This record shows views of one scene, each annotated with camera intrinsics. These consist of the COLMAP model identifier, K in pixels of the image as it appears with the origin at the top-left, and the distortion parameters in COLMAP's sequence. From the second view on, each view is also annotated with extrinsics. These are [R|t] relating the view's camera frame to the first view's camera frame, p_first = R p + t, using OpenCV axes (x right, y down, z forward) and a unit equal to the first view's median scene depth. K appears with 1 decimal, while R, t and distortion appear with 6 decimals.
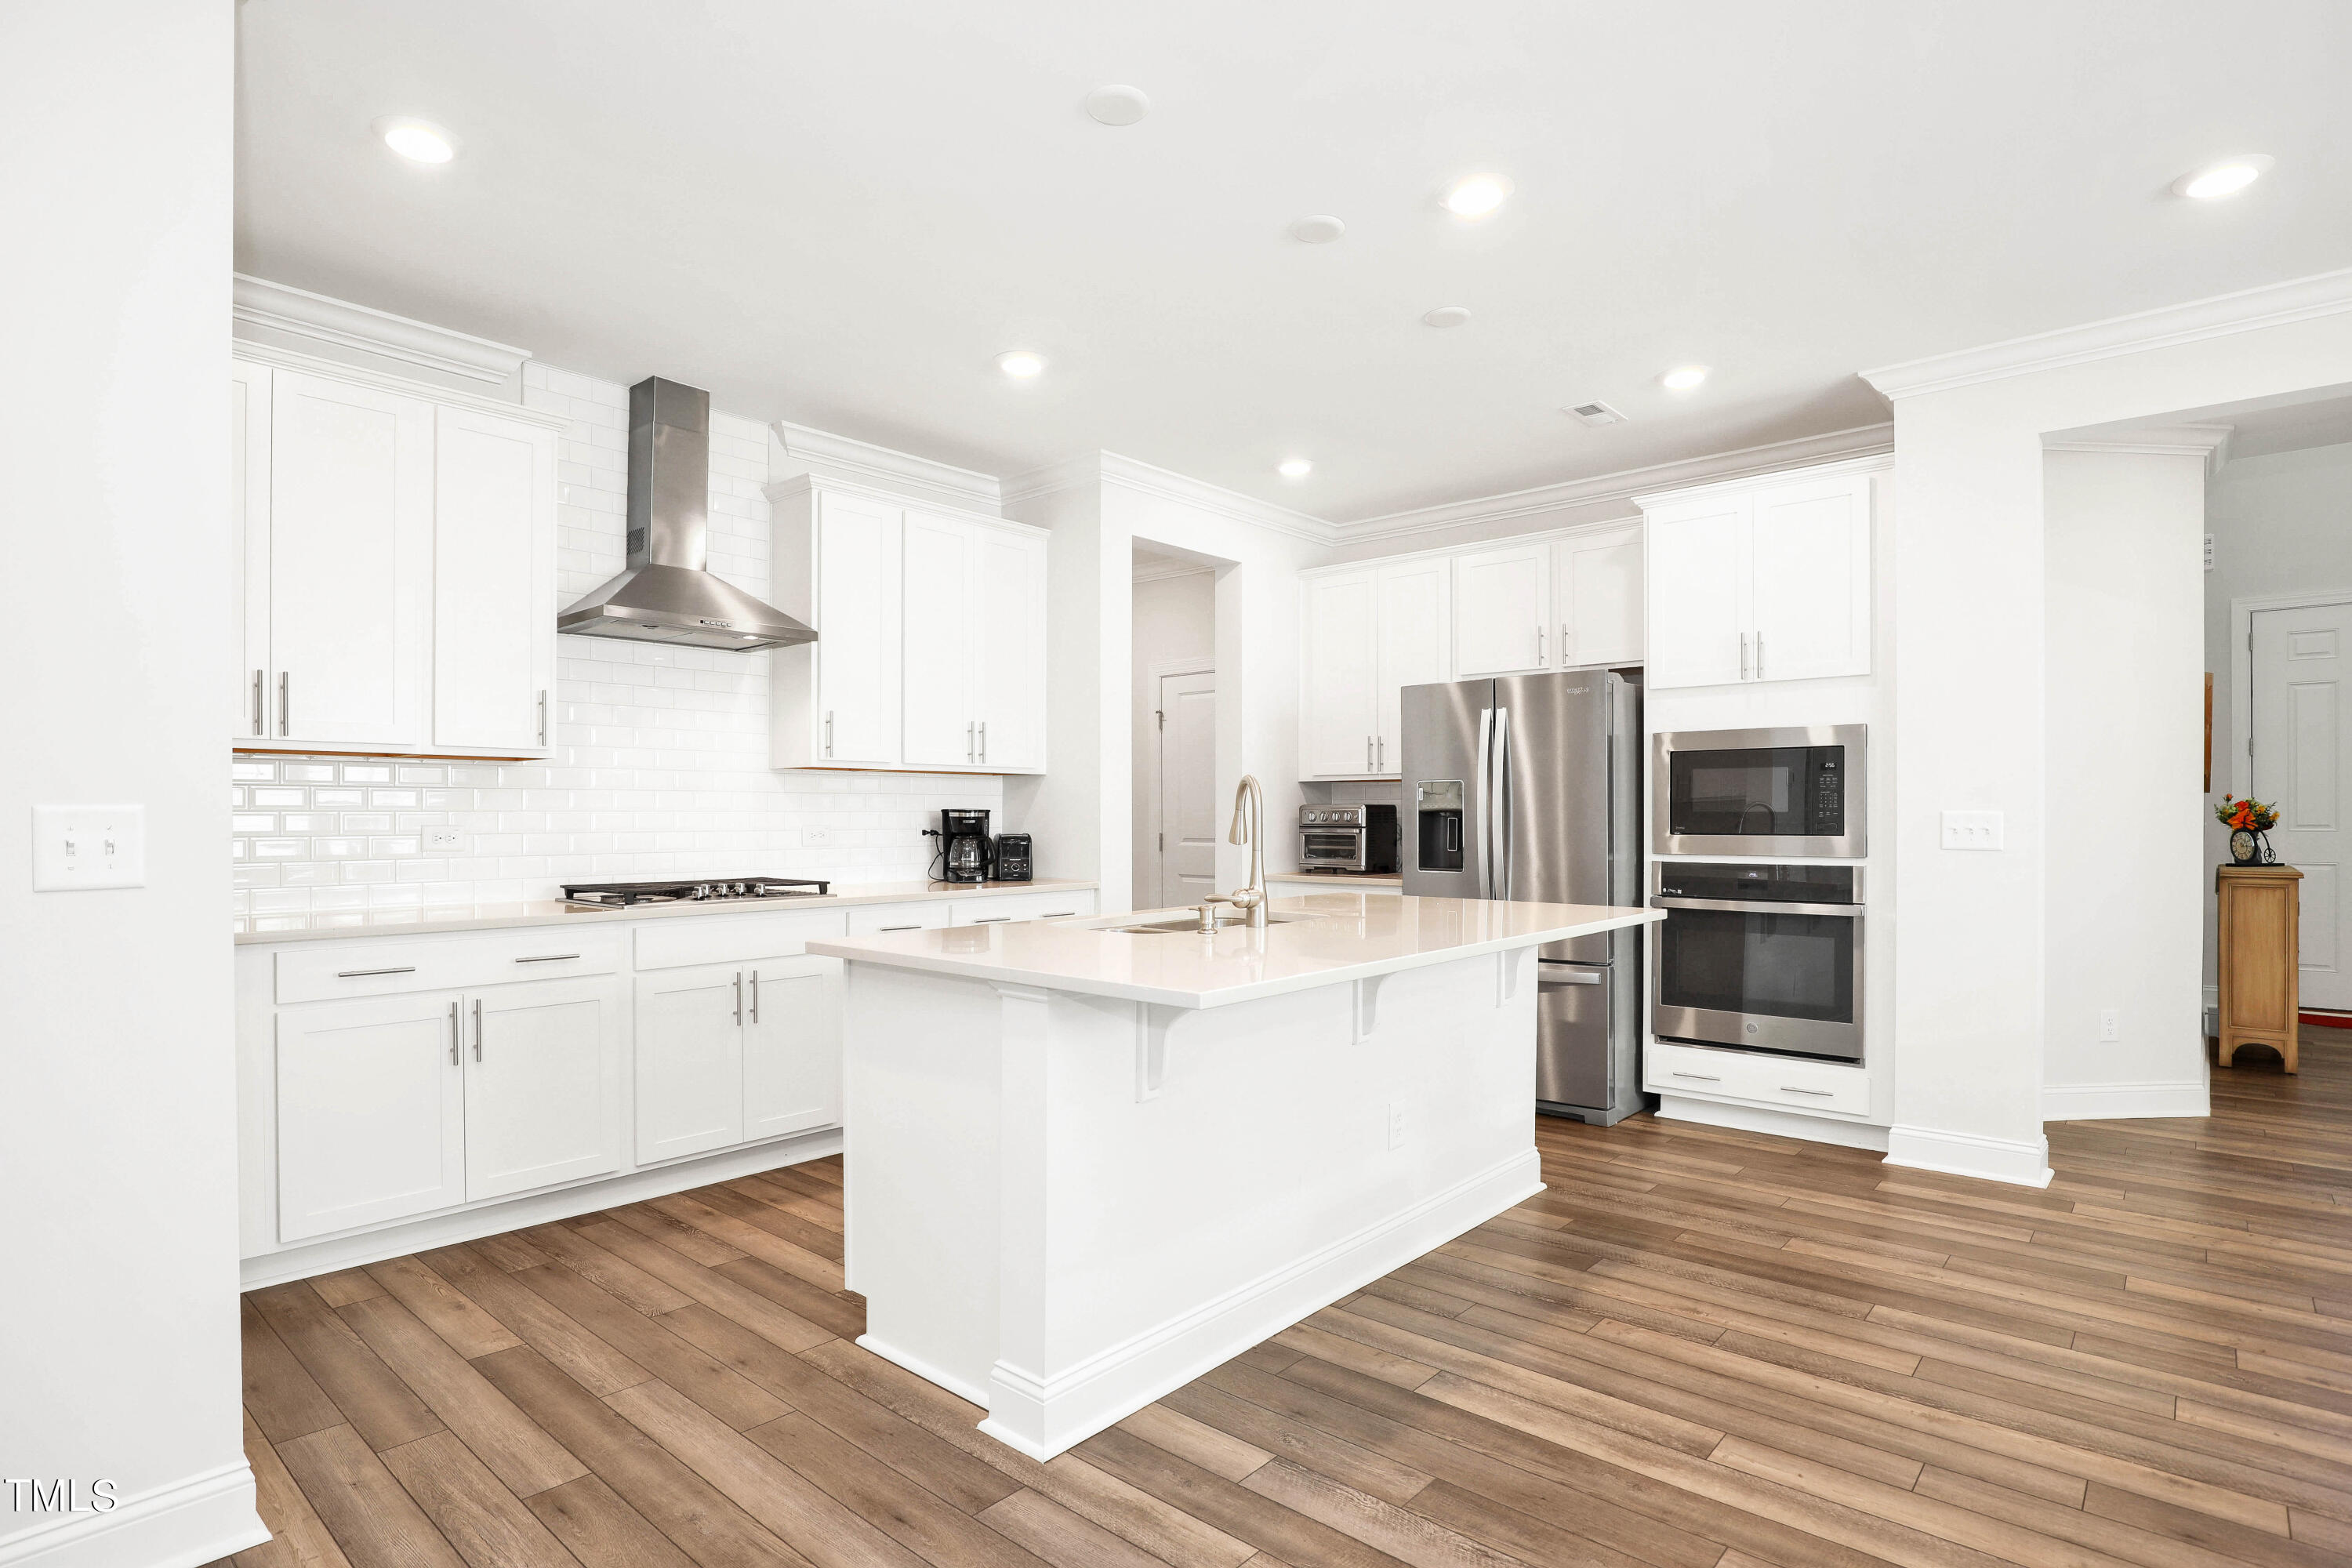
lens RADIAL K [[1194.4, 0, 1169.8], [0, 1194.4, 827.6], [0, 0, 1]] dist [-0.030183, 0.006141]
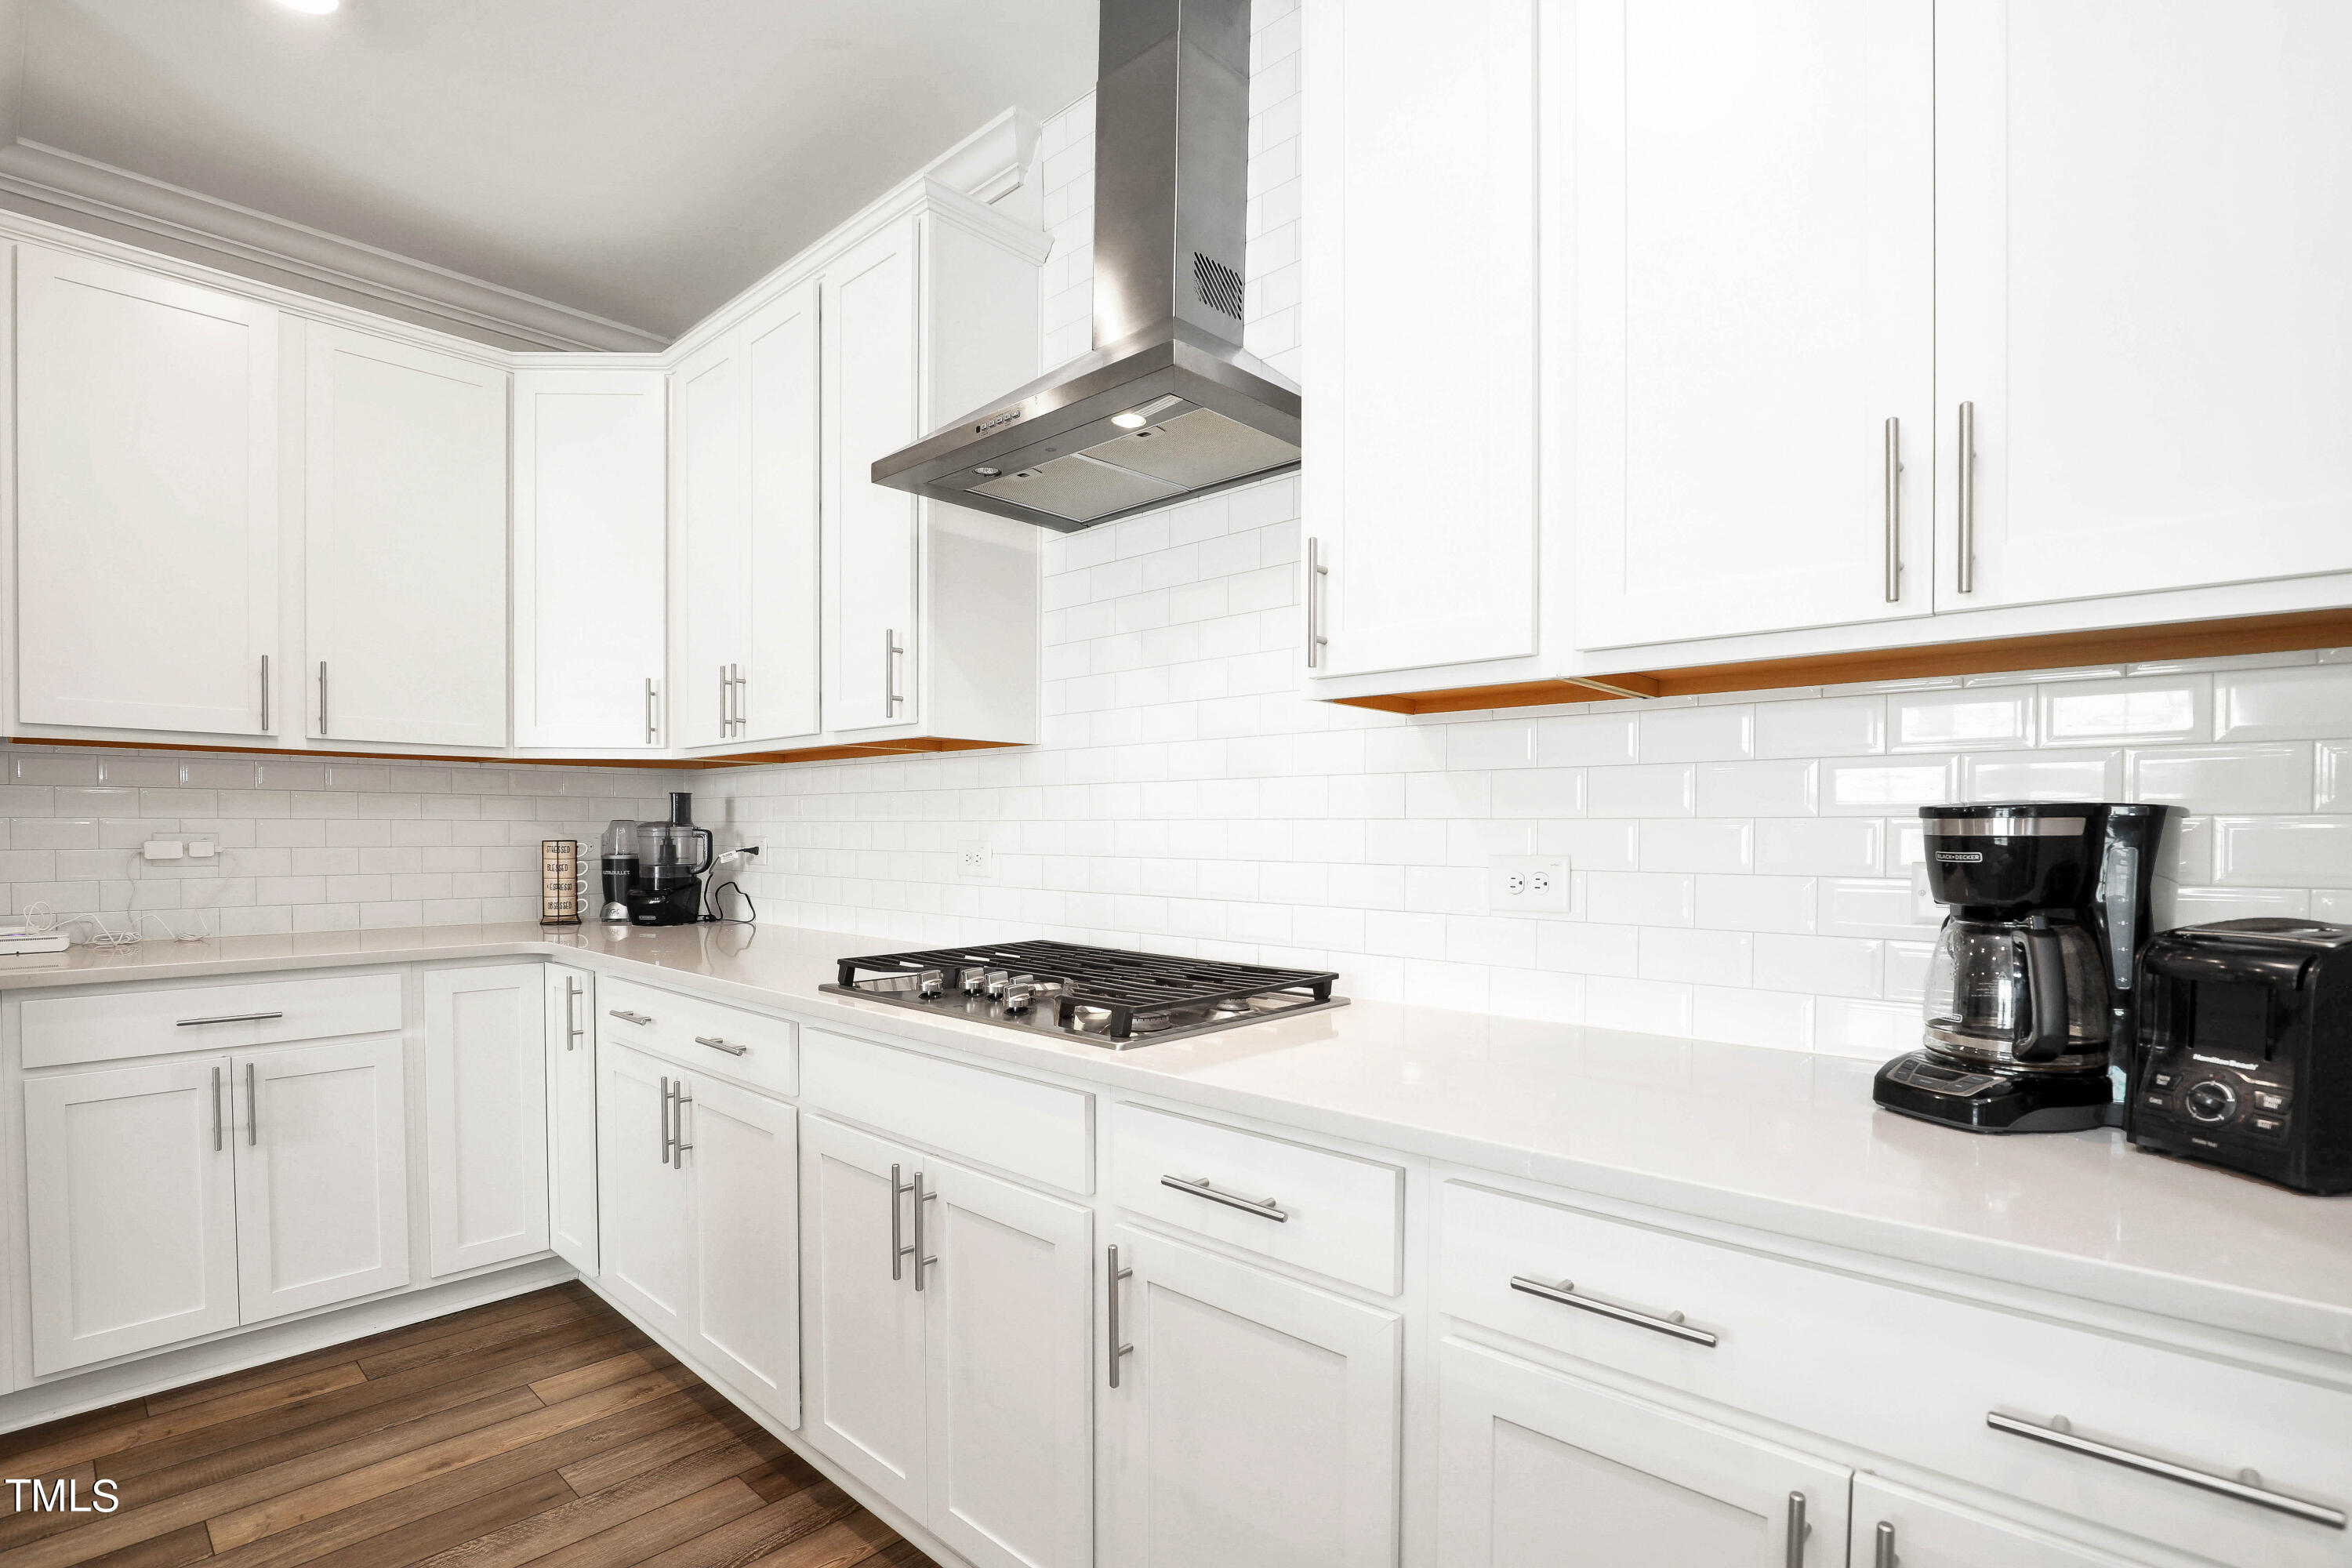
lens RADIAL K [[1090.0, 0, 1187.0], [0, 1090.0, 853.6], [0, 0, 1]] dist [-0.031881, 0.003132]
pose [[-0.010254, 0.021911, -0.999707, 0.051761], [-0.016072, 0.999627, 0.022074, -0.009507], [0.999818, 0.016294, -0.009898, 1.018015]]
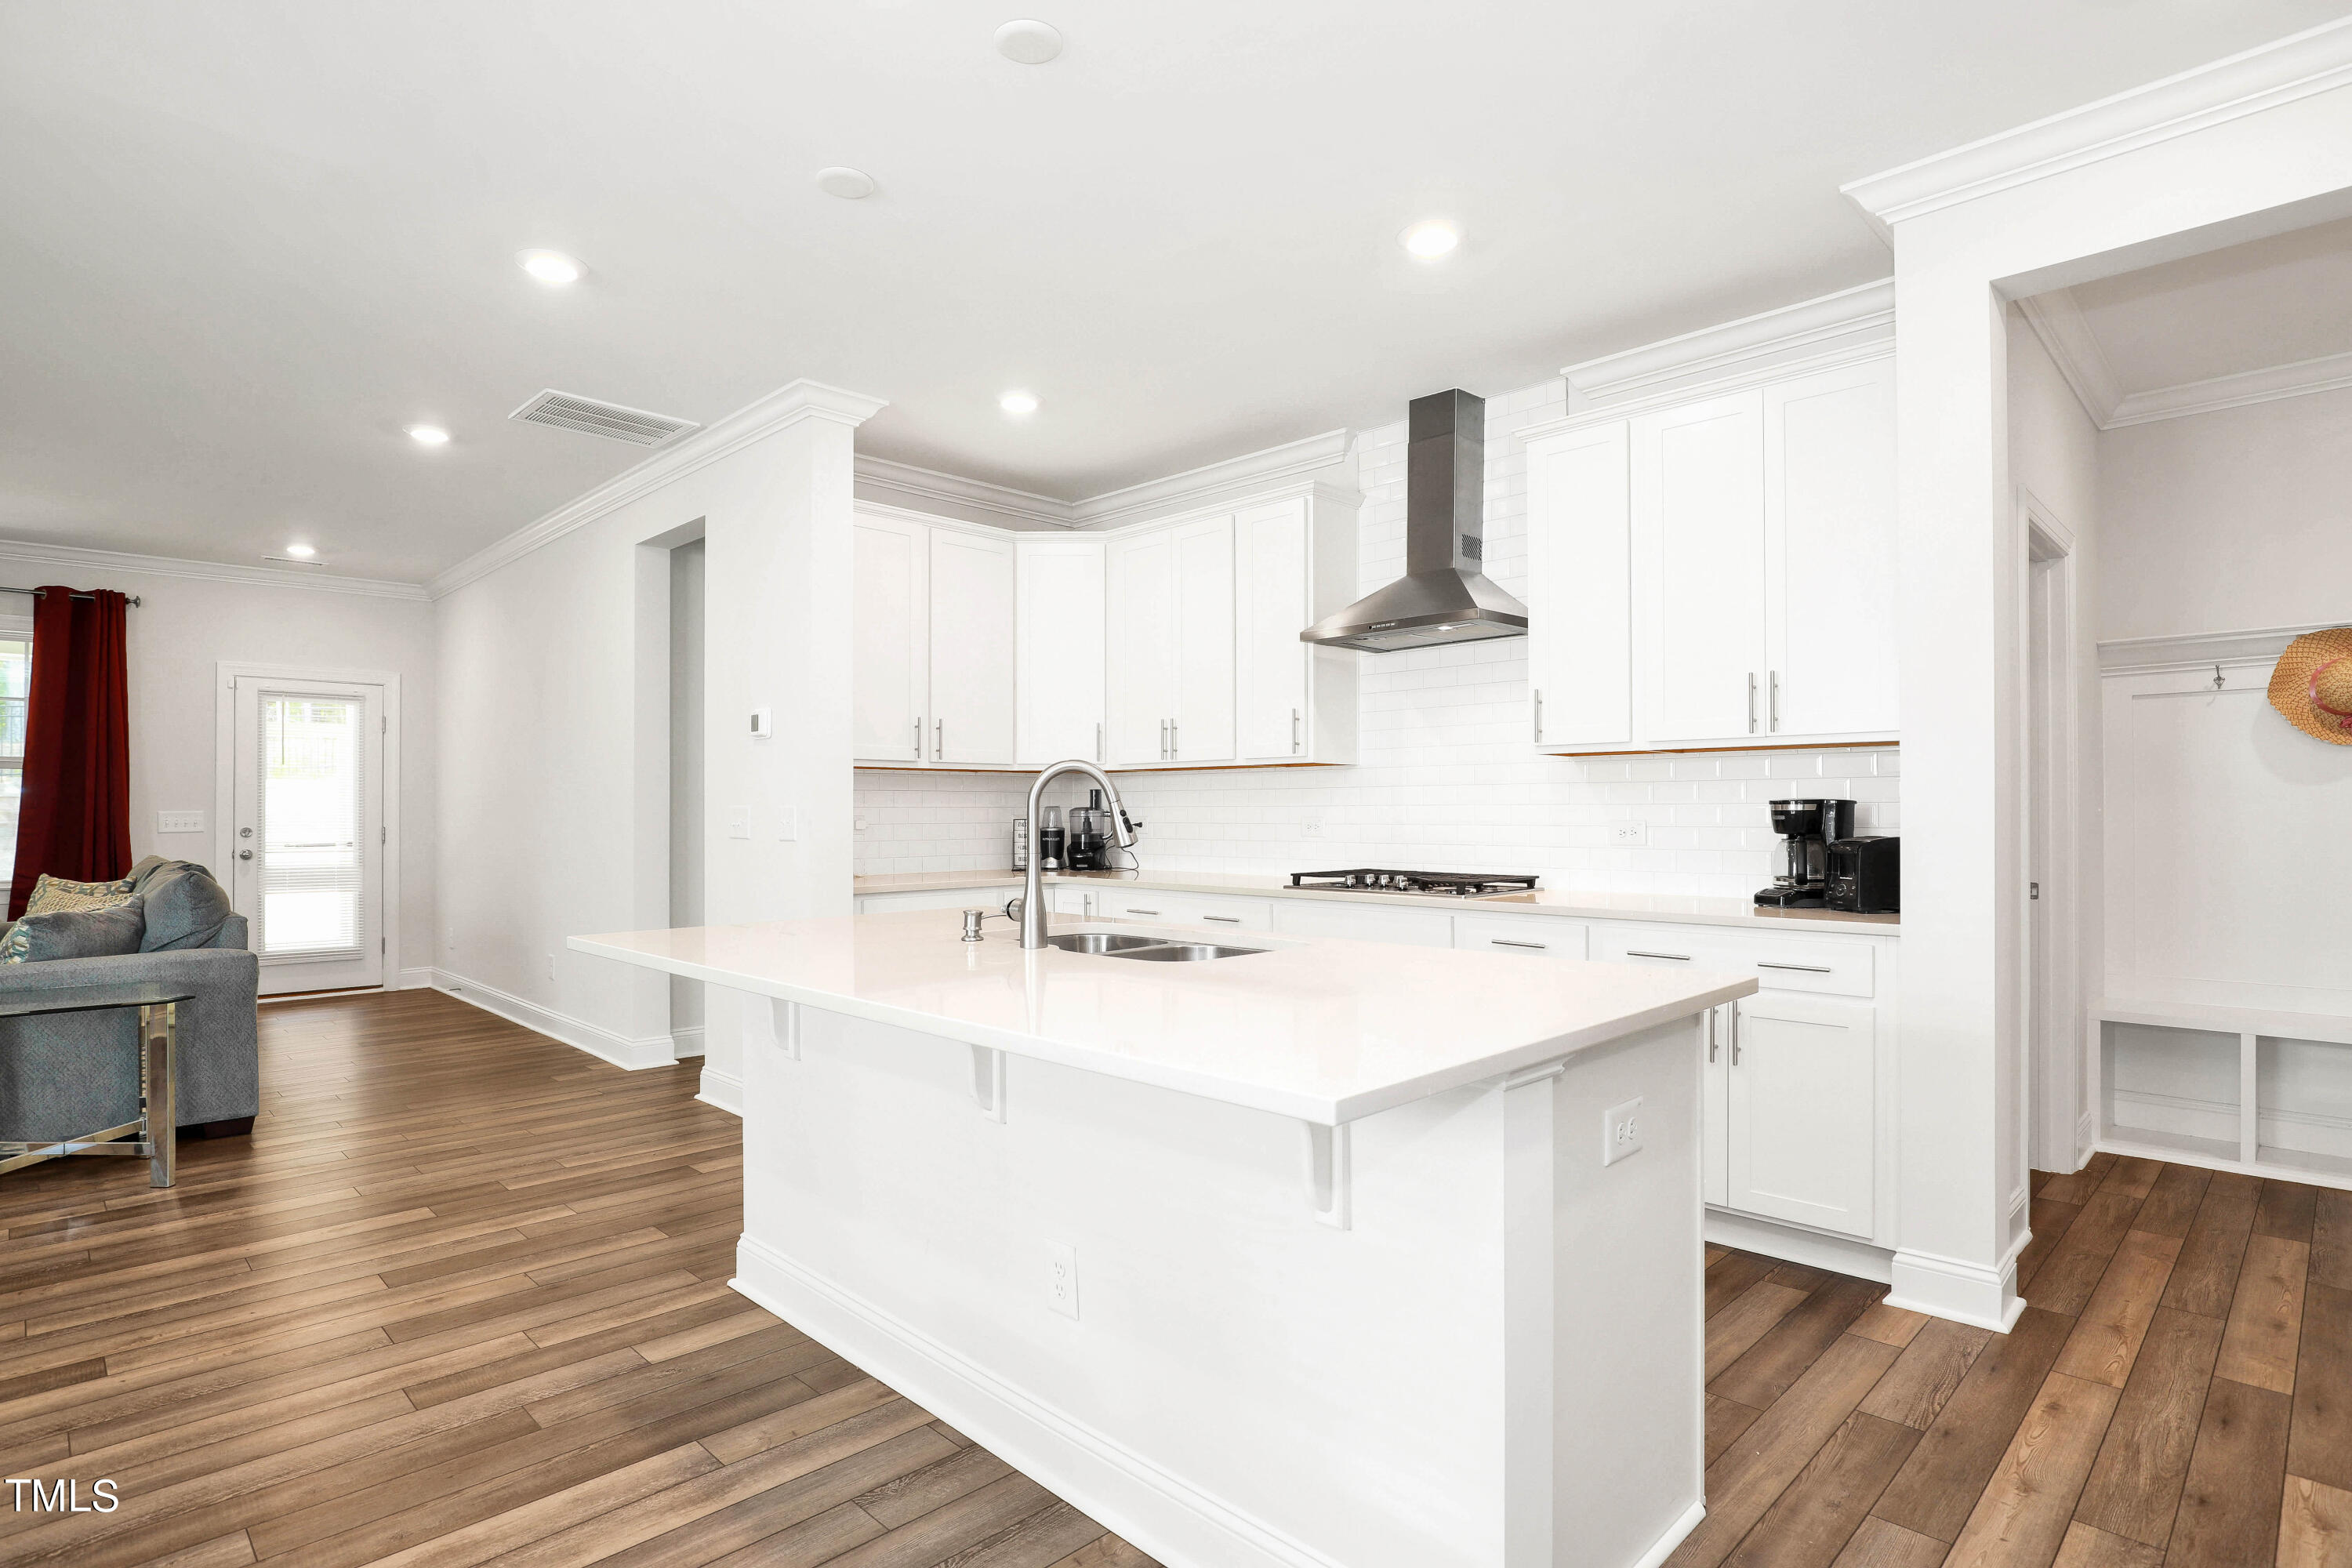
lens RADIAL K [[1194.4, 0, 1177.1], [0, 1194.4, 804.7], [0, 0, 1]] dist [-0.030183, 0.006141]
pose [[-0.060360, -0.002564, -0.998173, 0.639767], [-0.007911, 0.999967, -0.002090, -0.009833], [0.998145, 0.007770, -0.060378, 0.831737]]
